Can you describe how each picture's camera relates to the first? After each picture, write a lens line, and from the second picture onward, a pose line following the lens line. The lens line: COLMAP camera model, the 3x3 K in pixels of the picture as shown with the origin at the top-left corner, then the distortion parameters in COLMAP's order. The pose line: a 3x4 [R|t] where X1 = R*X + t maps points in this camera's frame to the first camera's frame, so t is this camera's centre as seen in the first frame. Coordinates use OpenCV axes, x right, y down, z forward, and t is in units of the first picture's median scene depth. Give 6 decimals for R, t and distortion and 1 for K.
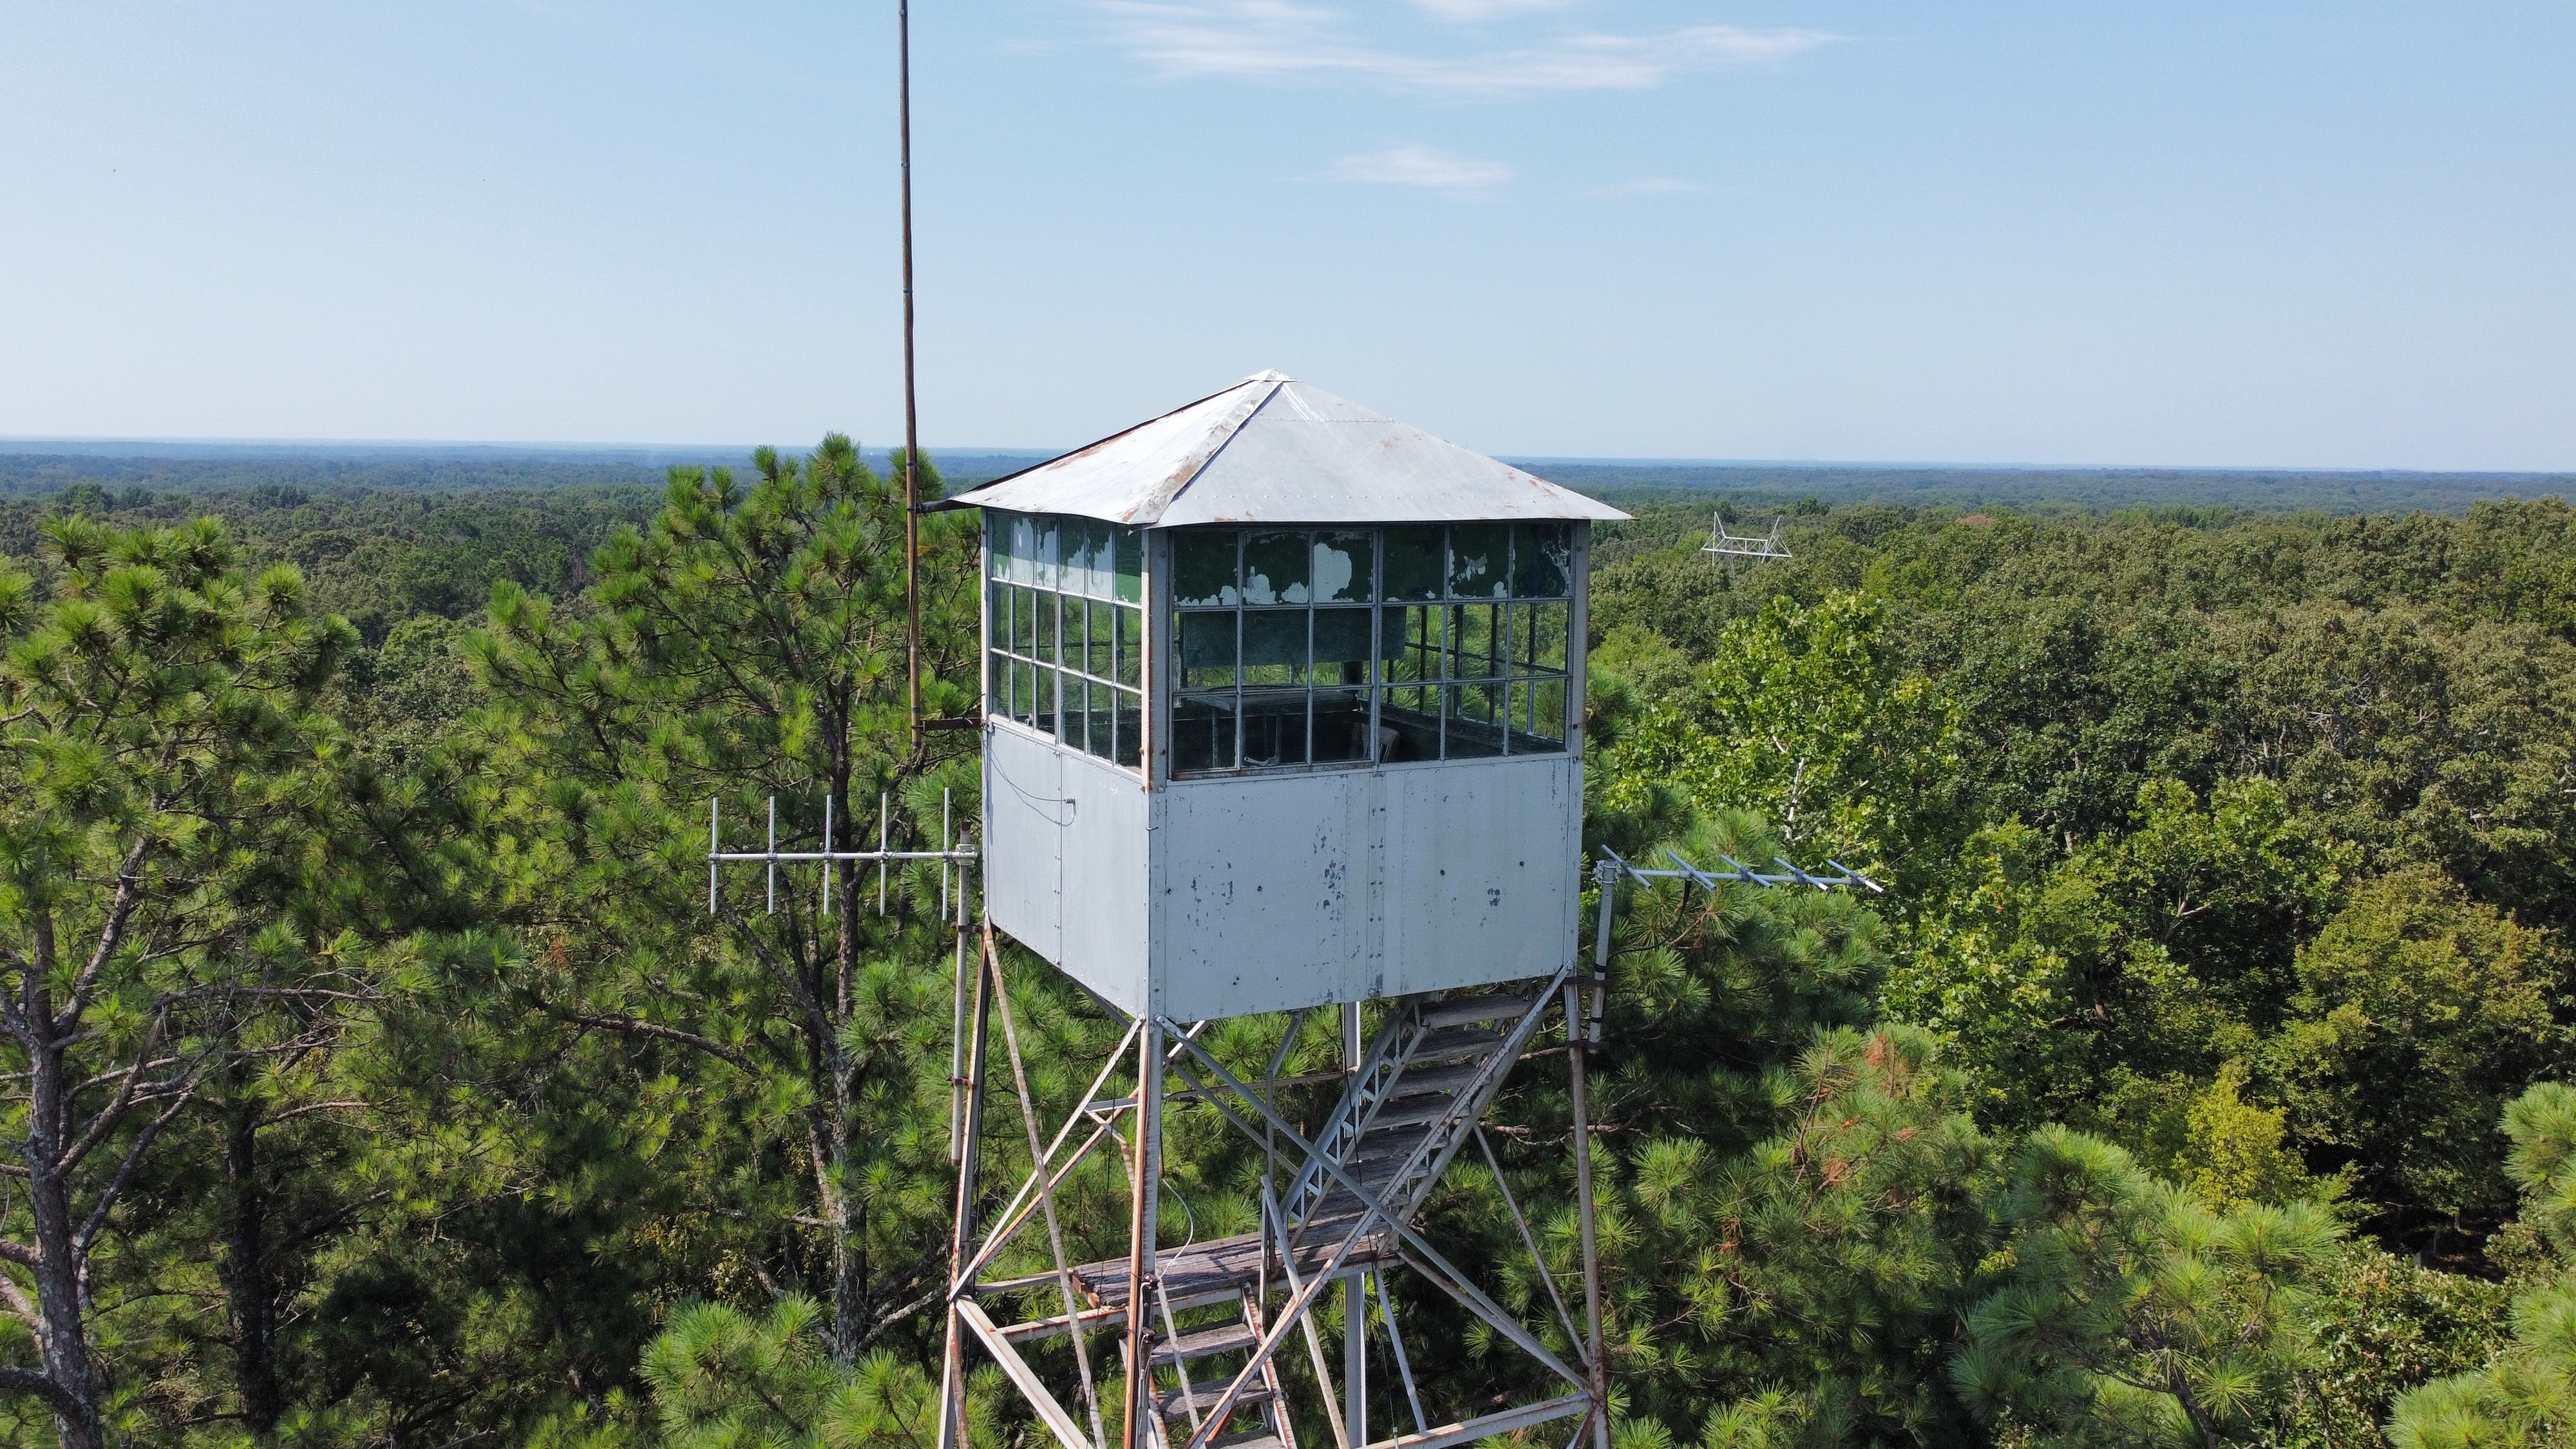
lens RADIAL K [[1890.5, 0, 1289.4], [0, 1890.5, 729.0], [0, 0, 1]] dist [-0.000348, 0.000795]
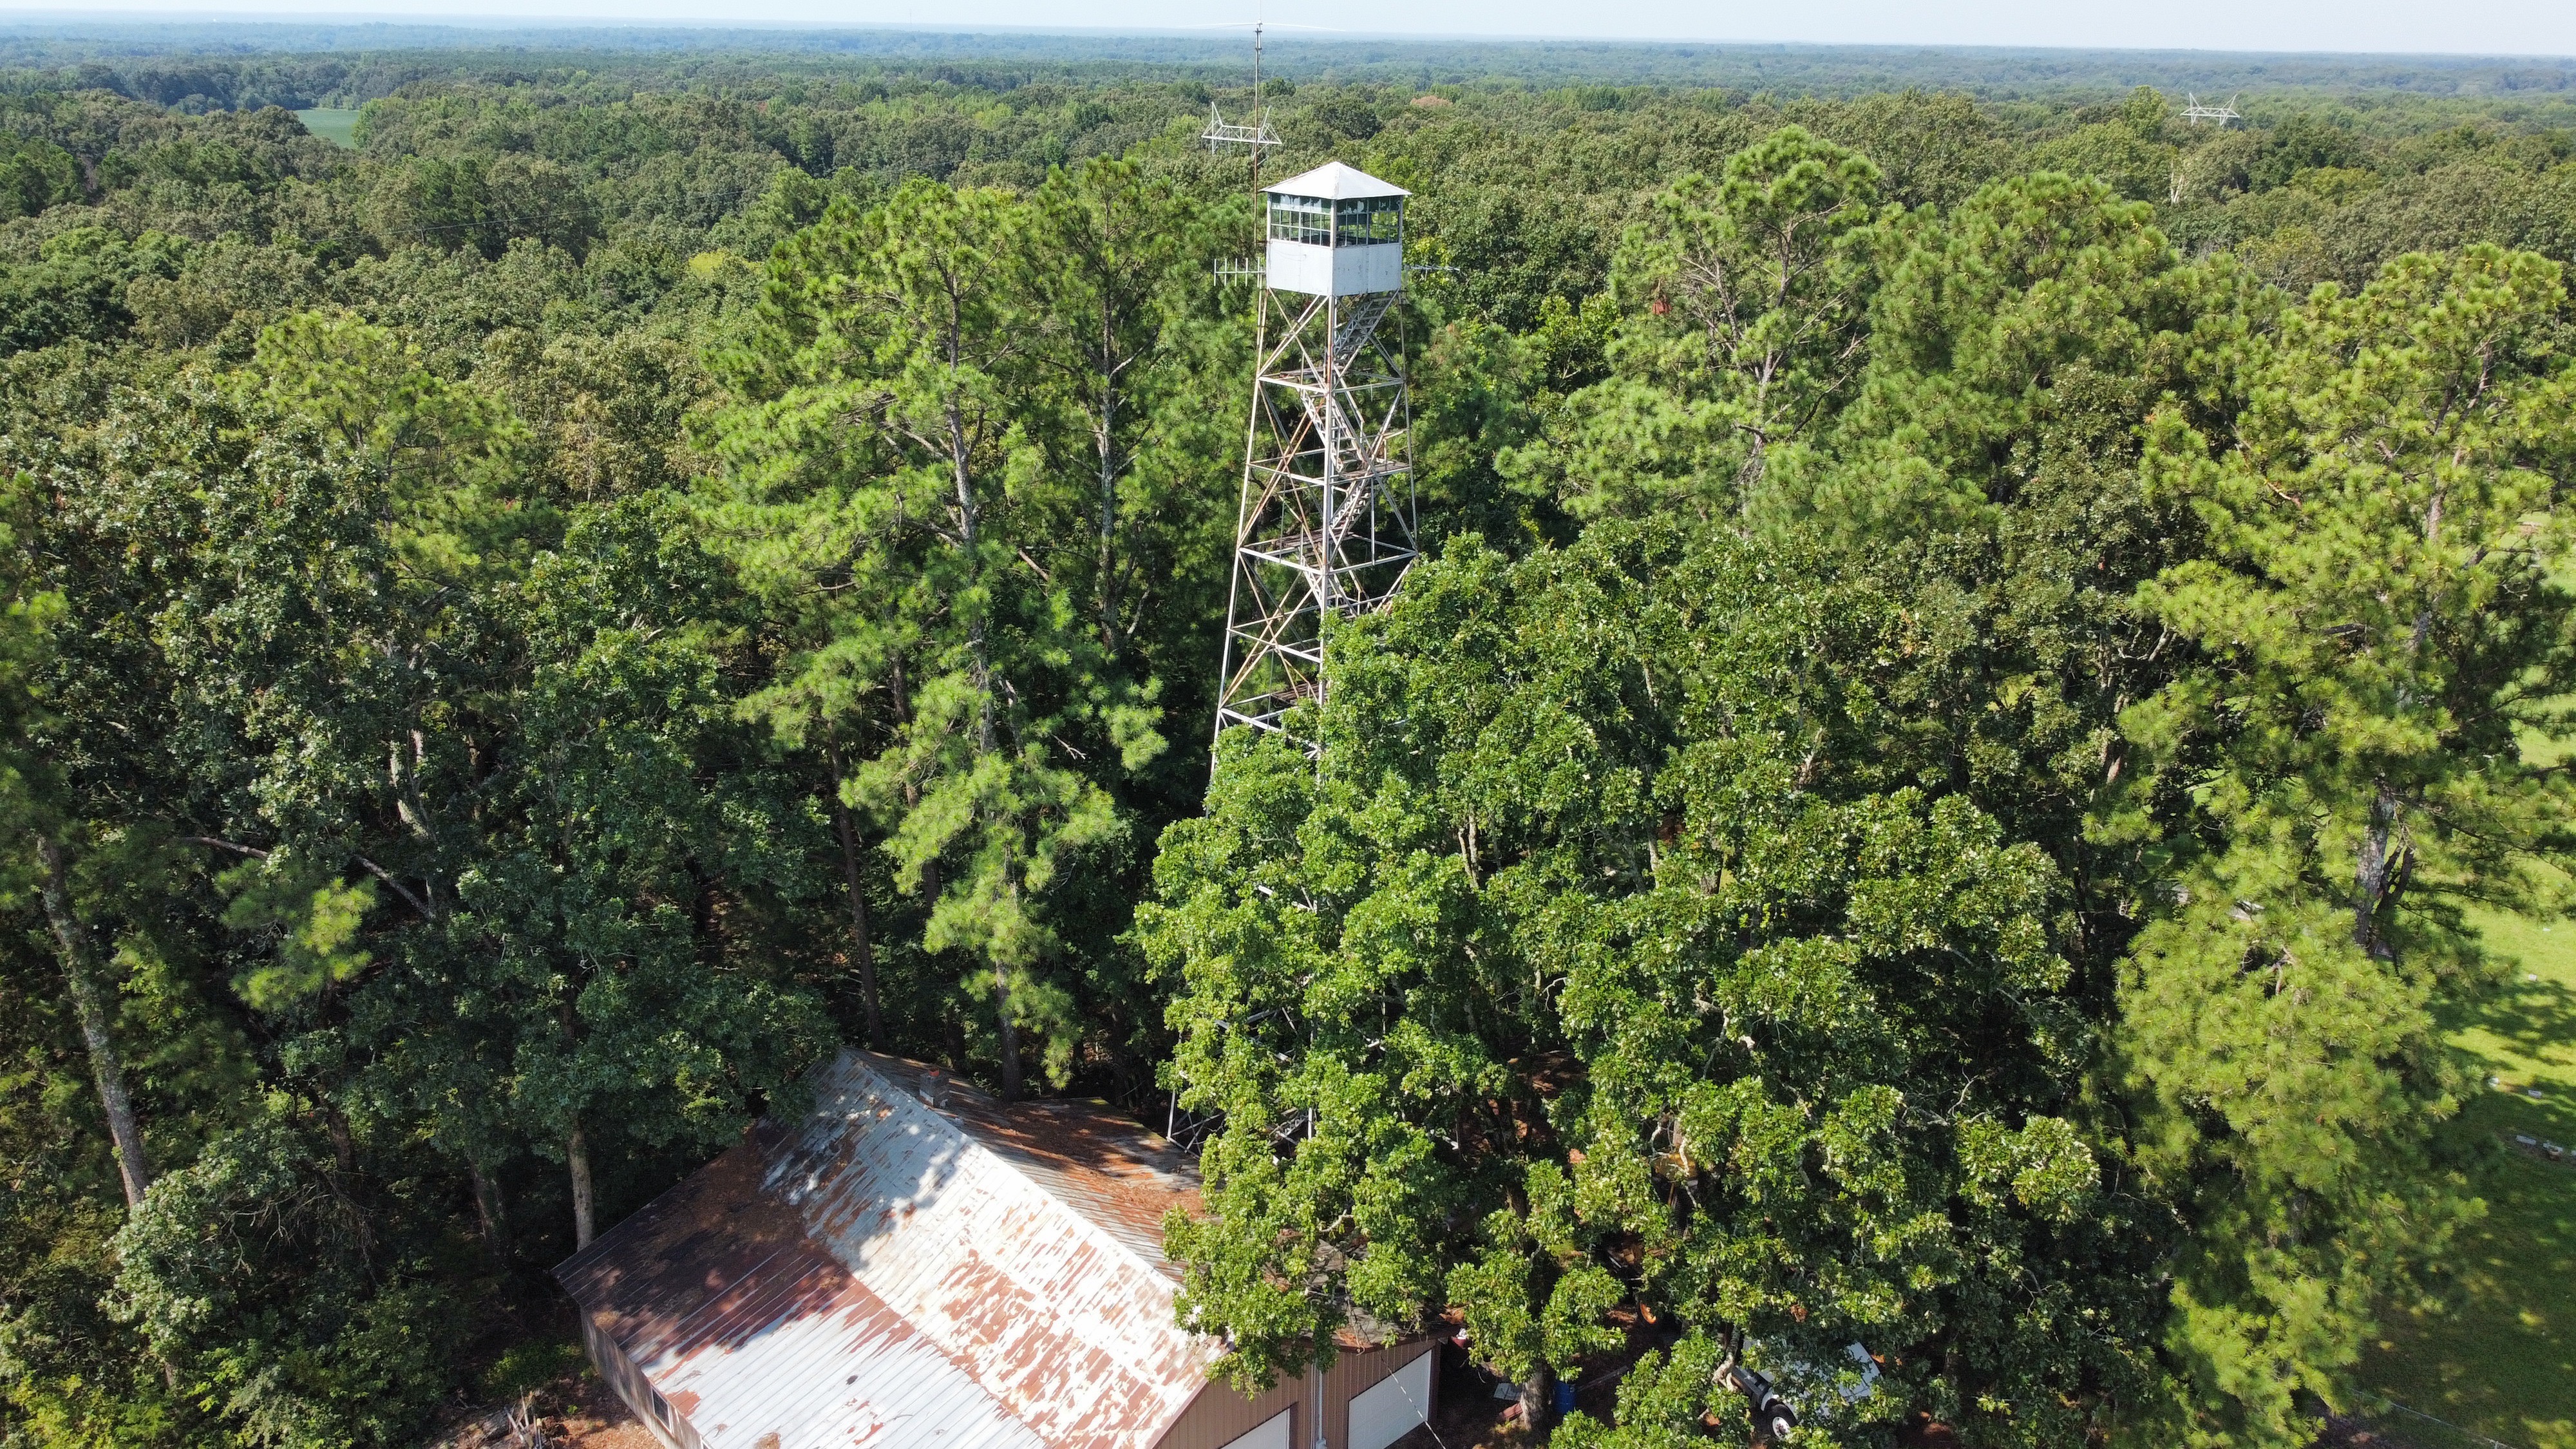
lens RADIAL K [[1890.5, 0, 1290.1], [0, 1890.5, 722.0], [0, 0, 1]] dist [-0.000348, 0.000795]
pose [[0.961554, -0.090038, 0.259436, -0.254089], [0.033891, 0.976409, 0.213255, 0.028795], [-0.272517, -0.196264, 0.941921, -0.639284]]
